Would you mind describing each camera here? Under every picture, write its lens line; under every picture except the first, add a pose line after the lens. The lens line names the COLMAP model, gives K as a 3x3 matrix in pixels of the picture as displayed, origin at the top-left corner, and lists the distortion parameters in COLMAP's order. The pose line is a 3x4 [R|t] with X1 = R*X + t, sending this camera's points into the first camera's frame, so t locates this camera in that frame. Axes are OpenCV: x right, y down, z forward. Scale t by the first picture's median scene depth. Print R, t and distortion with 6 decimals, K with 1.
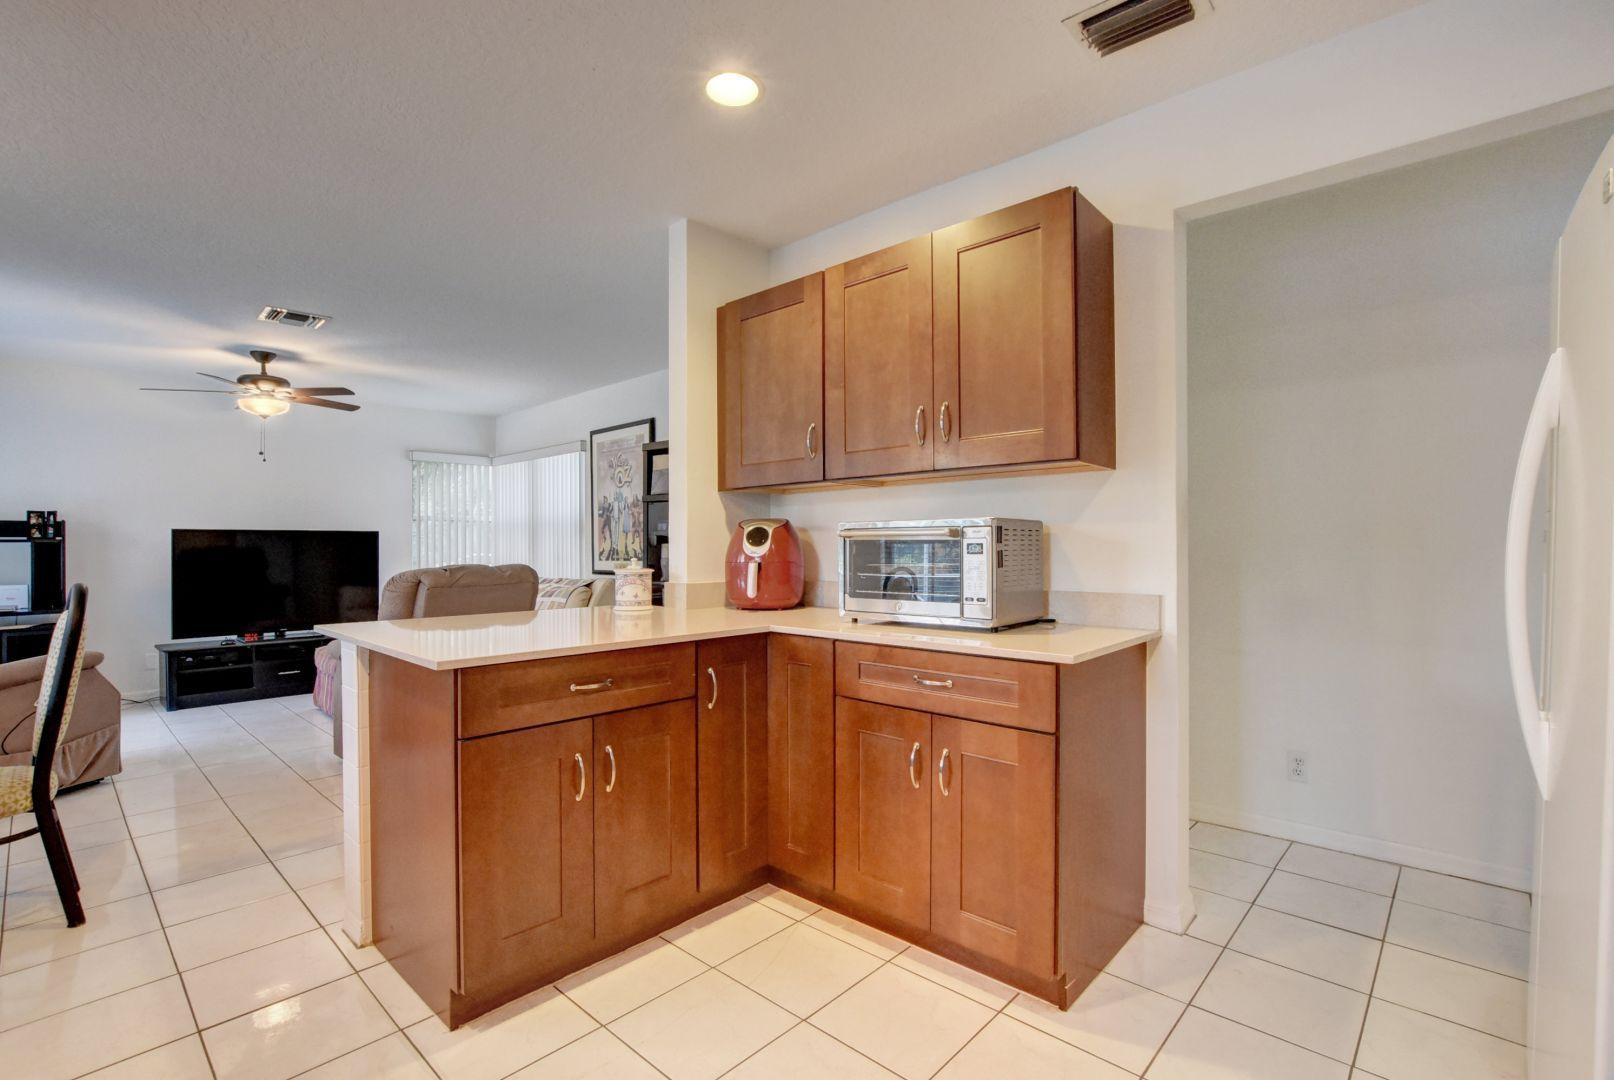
lens RADIAL K [[731.2, 0, 817.3], [0, 731.2, 544.4], [0, 0, 1]] dist [-0.023282, 0.000739]
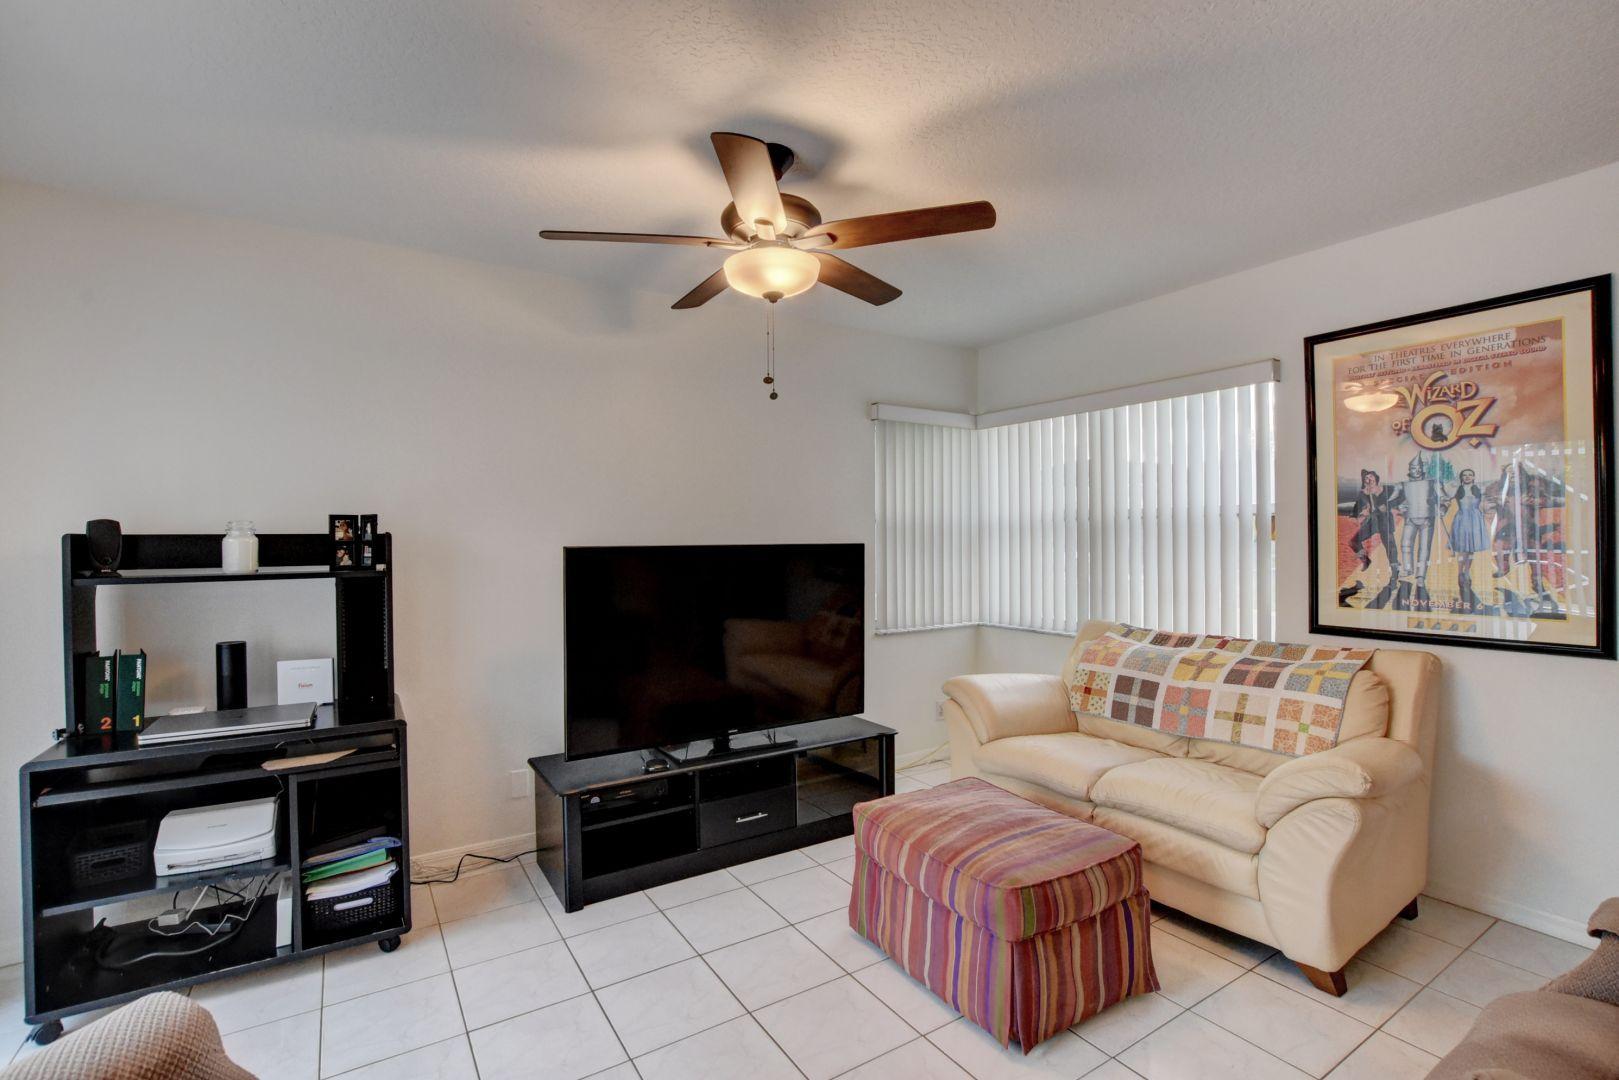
lens RADIAL K [[740.6, 0, 818.4], [0, 740.6, 540.1], [0, 0, 1]] dist [-0.024837, 0.000654]
pose [[0.971216, -0.001733, -0.238196, -0.625468], [0.002920, 0.999985, 0.004631, -0.029828], [0.238185, -0.005193, 0.971206, 0.554766]]
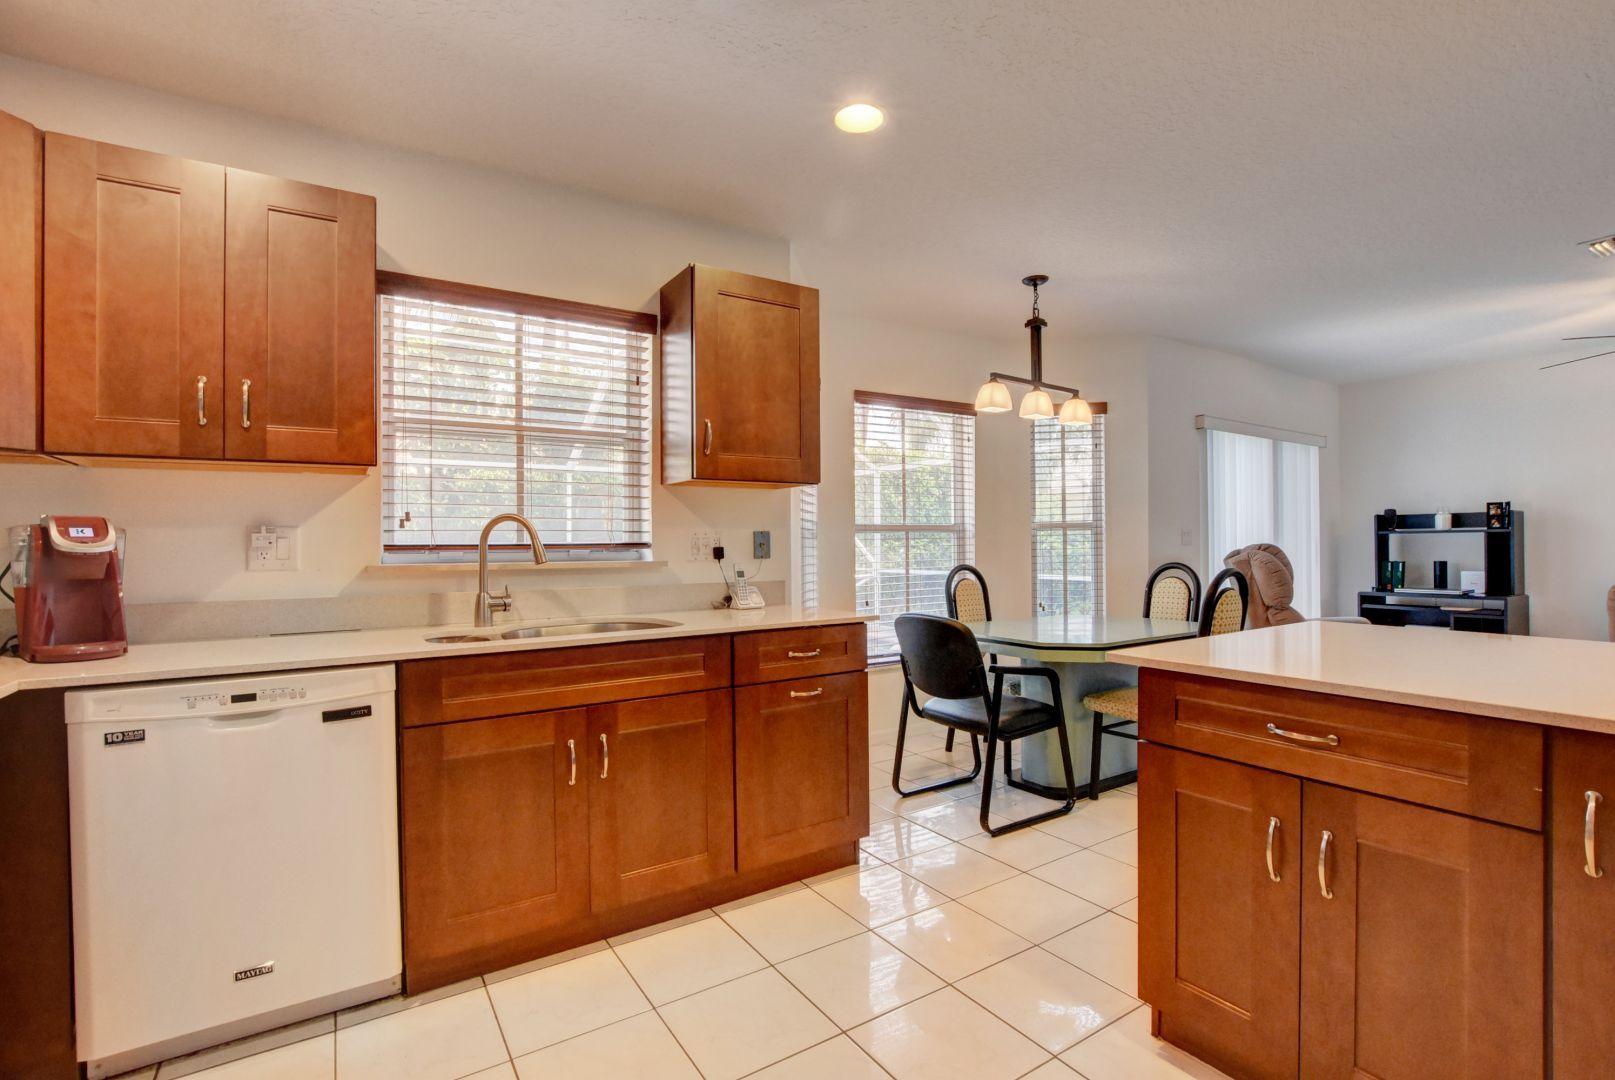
lens RADIAL K [[738.7, 0, 816.3], [0, 738.7, 540.1], [0, 0, 1]] dist [-0.024837, 0.000654]
pose [[-0.236860, 0.001326, -0.971543, 0.189339], [0.012273, 0.999923, -0.001628, -0.001474], [0.971466, -0.012309, -0.236858, 0.267082]]
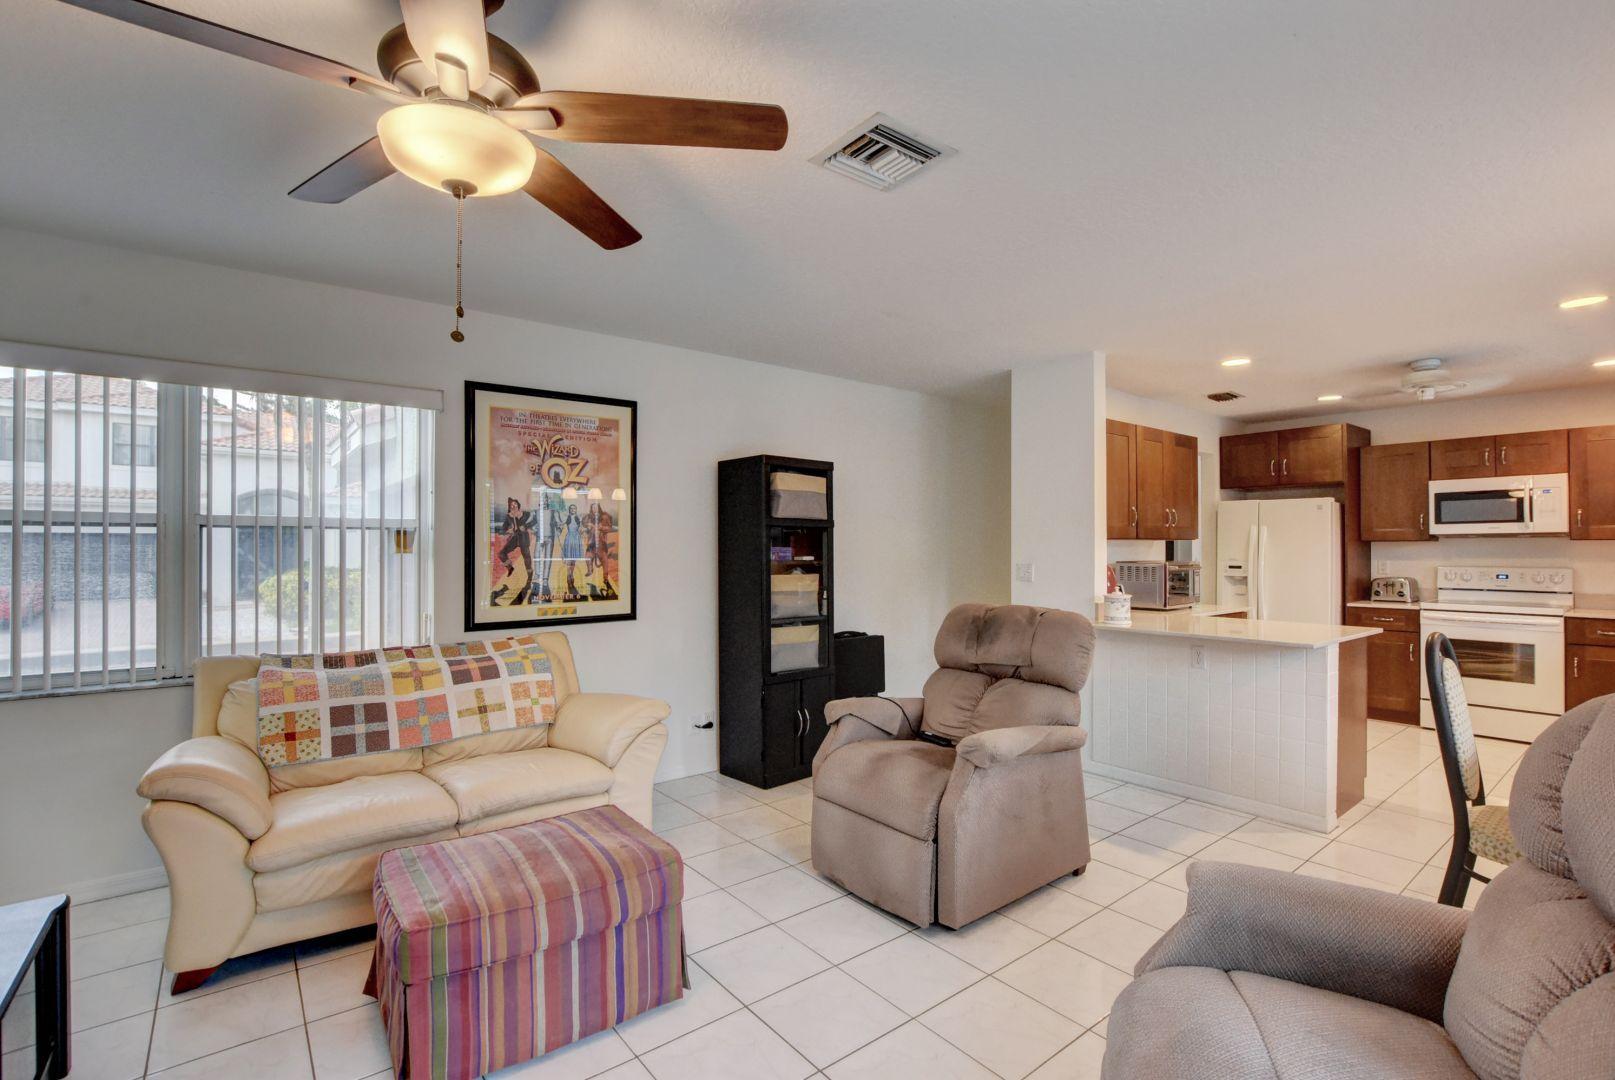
lens RADIAL K [[731.6, 0, 817.9], [0, 731.6, 544.4], [0, 0, 1]] dist [-0.023282, 0.000739]
pose [[0.149180, 0.007762, 0.988780, -1.019776], [0.000709, 0.999968, -0.007957, -0.028045], [-0.988810, 0.001888, 0.149170, 0.792194]]
